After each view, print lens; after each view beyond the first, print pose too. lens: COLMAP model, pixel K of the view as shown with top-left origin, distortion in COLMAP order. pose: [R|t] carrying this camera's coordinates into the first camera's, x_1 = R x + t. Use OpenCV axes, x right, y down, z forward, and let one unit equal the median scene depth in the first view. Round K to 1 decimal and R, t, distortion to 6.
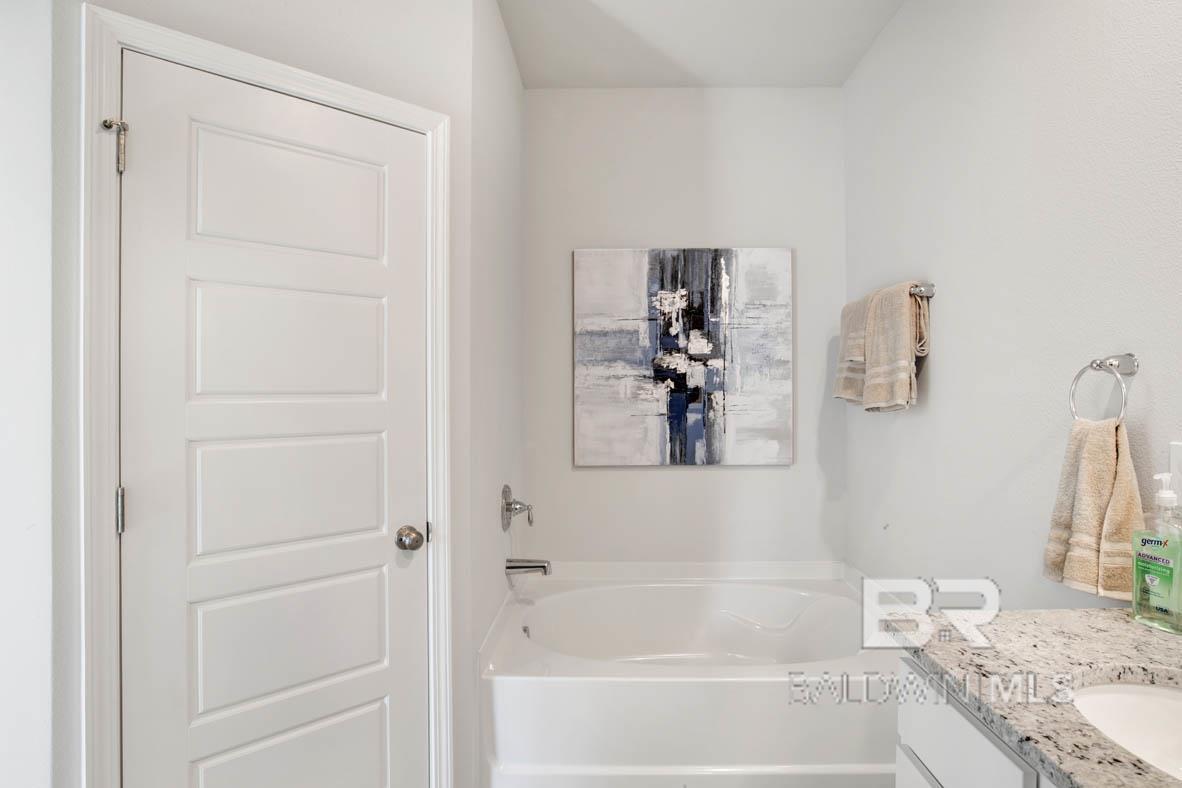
lens RADIAL K [[651.0, 0, 589.5], [0, 651.0, 389.2], [0, 0, 1]] dist [-0.037147, 0.005119]
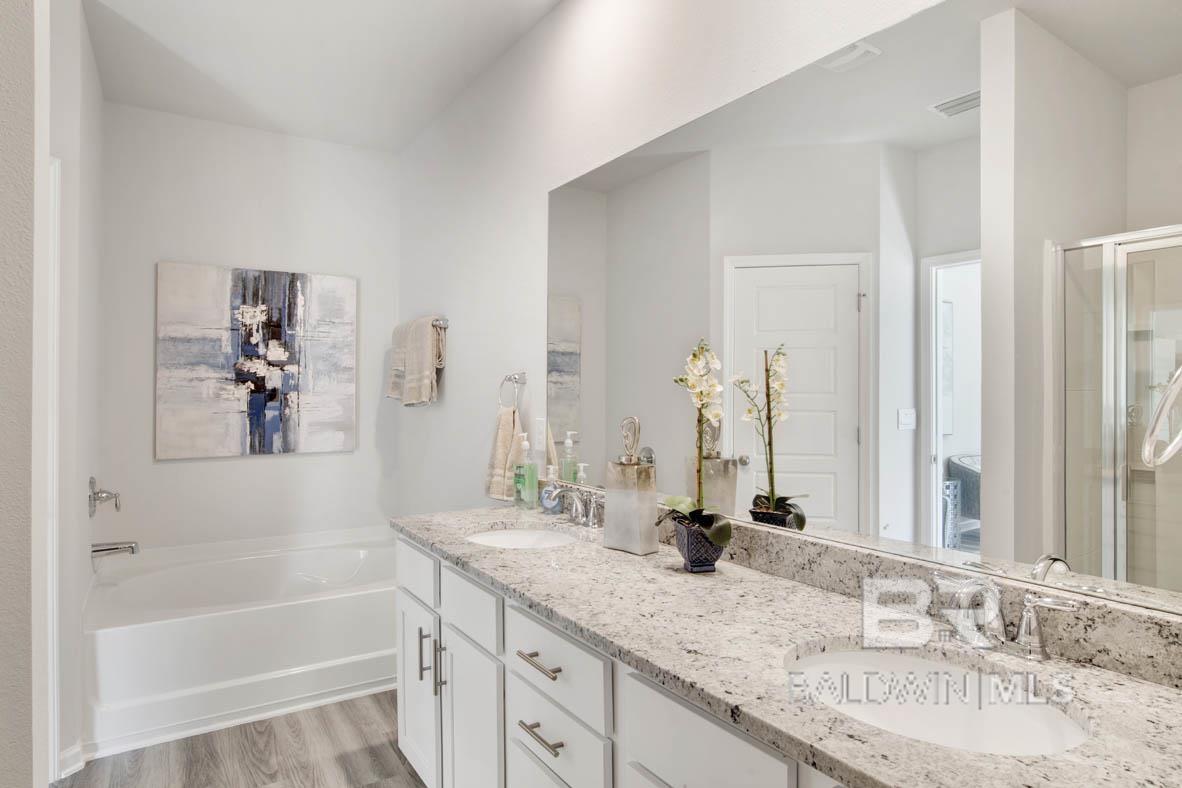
lens RADIAL K [[686.9, 0, 571.5], [0, 686.9, 377.0], [0, 0, 1]] dist [-0.046239, 0.012330]
pose [[0.835776, 0.013310, 0.548909, -0.064814], [-0.003422, 0.999813, -0.019034, -0.002060], [-0.549060, 0.014029, 0.835665, -0.337933]]
